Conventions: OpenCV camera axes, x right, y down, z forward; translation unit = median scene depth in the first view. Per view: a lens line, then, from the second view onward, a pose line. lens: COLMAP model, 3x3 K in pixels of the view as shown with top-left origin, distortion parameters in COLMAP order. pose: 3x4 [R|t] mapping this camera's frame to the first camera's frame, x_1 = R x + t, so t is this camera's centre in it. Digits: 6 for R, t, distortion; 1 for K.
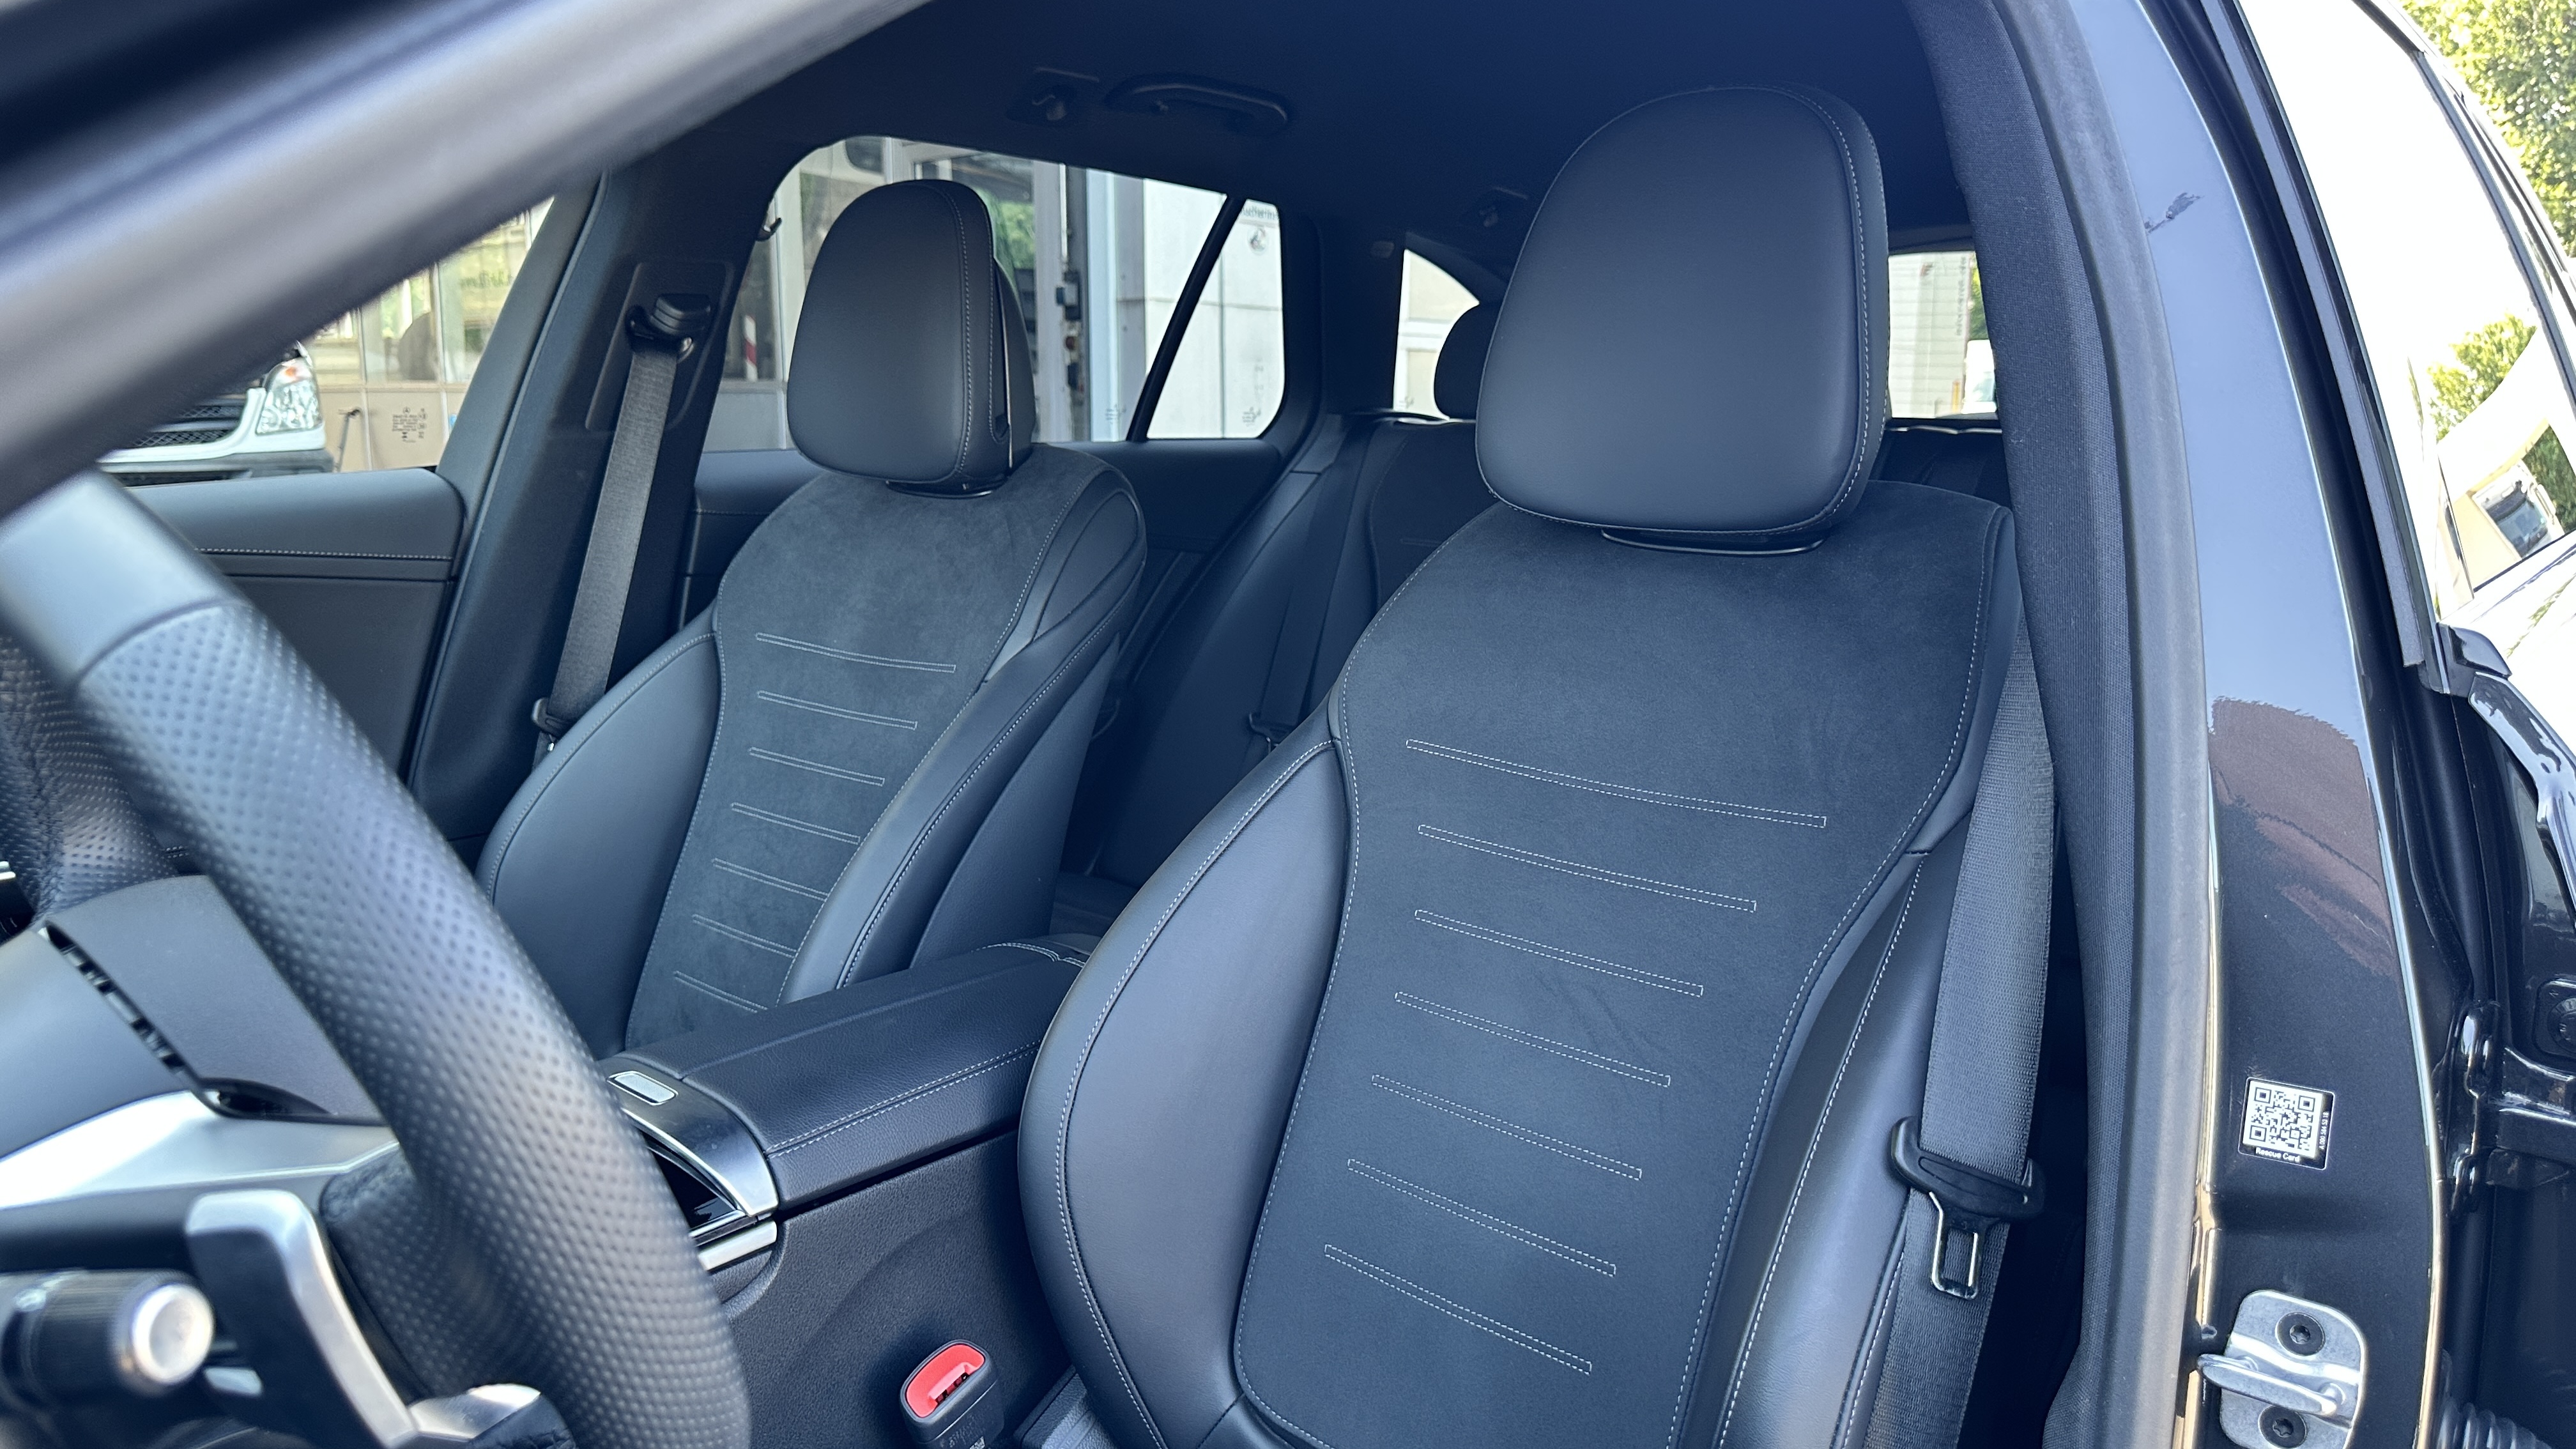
lens RADIAL K [[1807.0, 0, 1288.0], [0, 1807.0, 724.5], [0, 0, 1]] dist [0.076341, -0.118048]
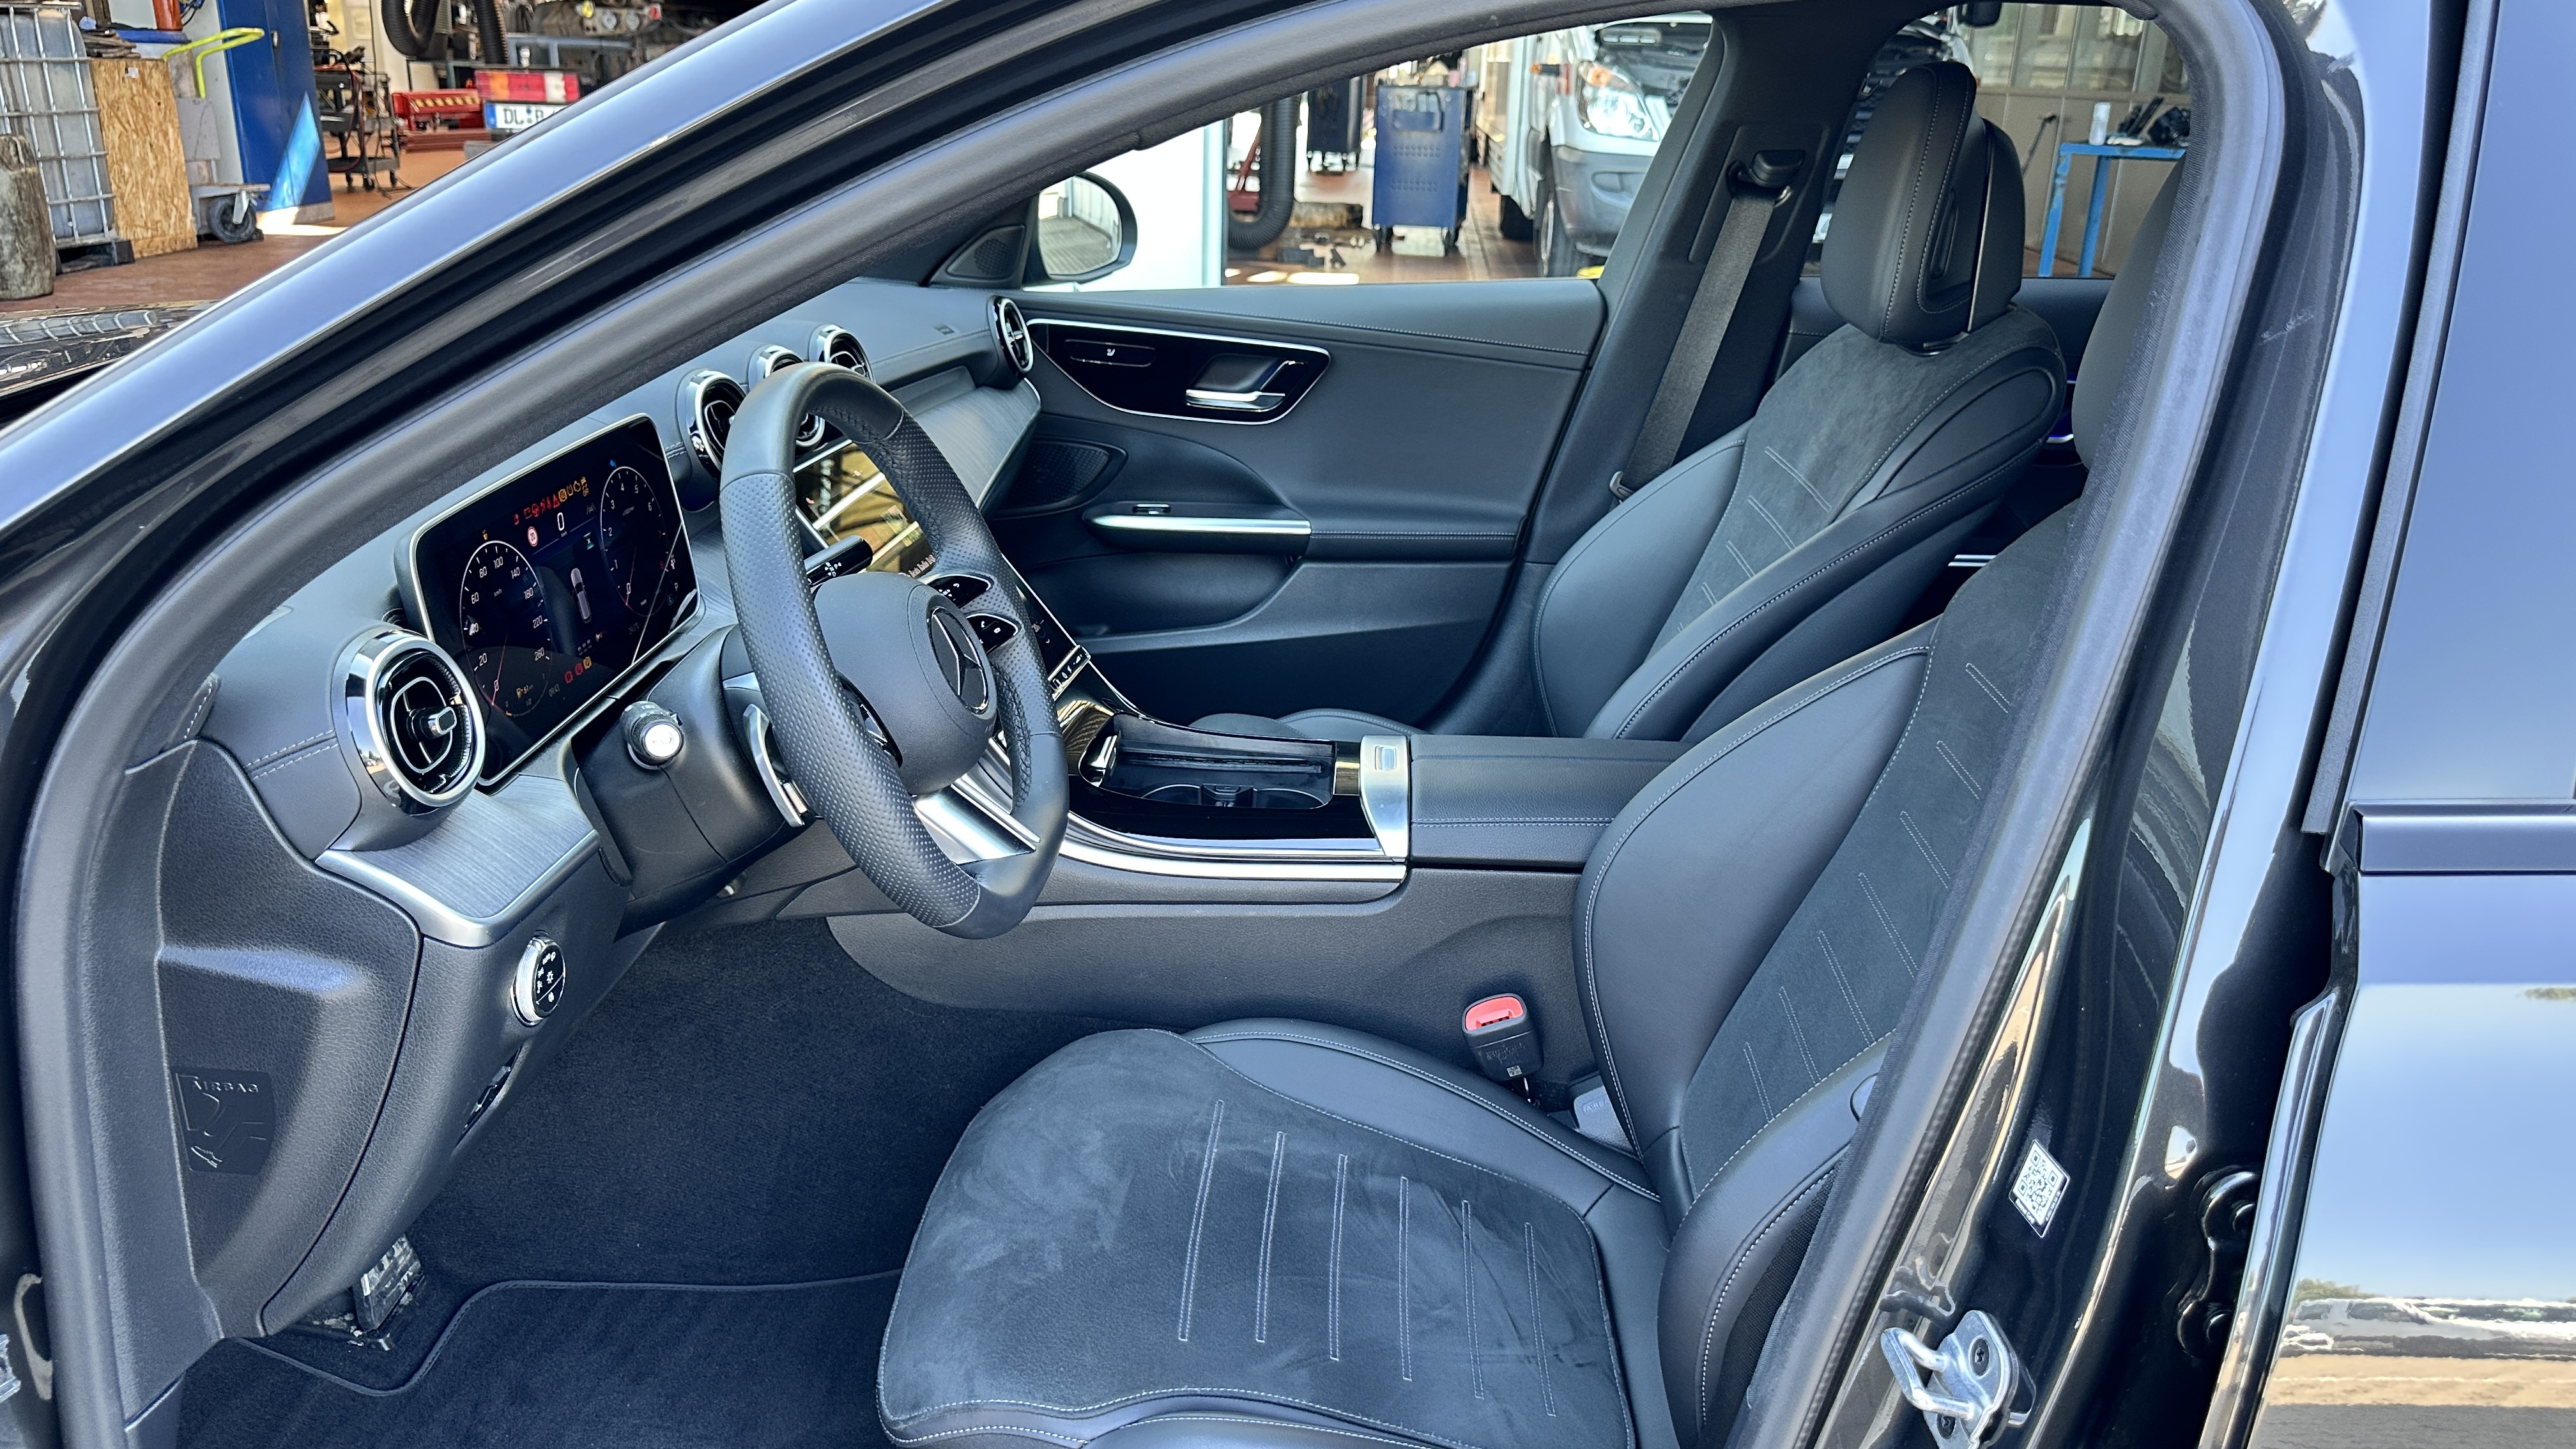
lens RADIAL K [[1807.0, 0, 1288.0], [0, 1807.0, 724.5], [0, 0, 1]] dist [0.076341, -0.118048]
pose [[0.624630, 0.274546, -0.731069, 0.438326], [-0.151360, 0.960973, 0.231561, -0.104224], [0.766112, -0.033985, 0.641808, -0.016432]]
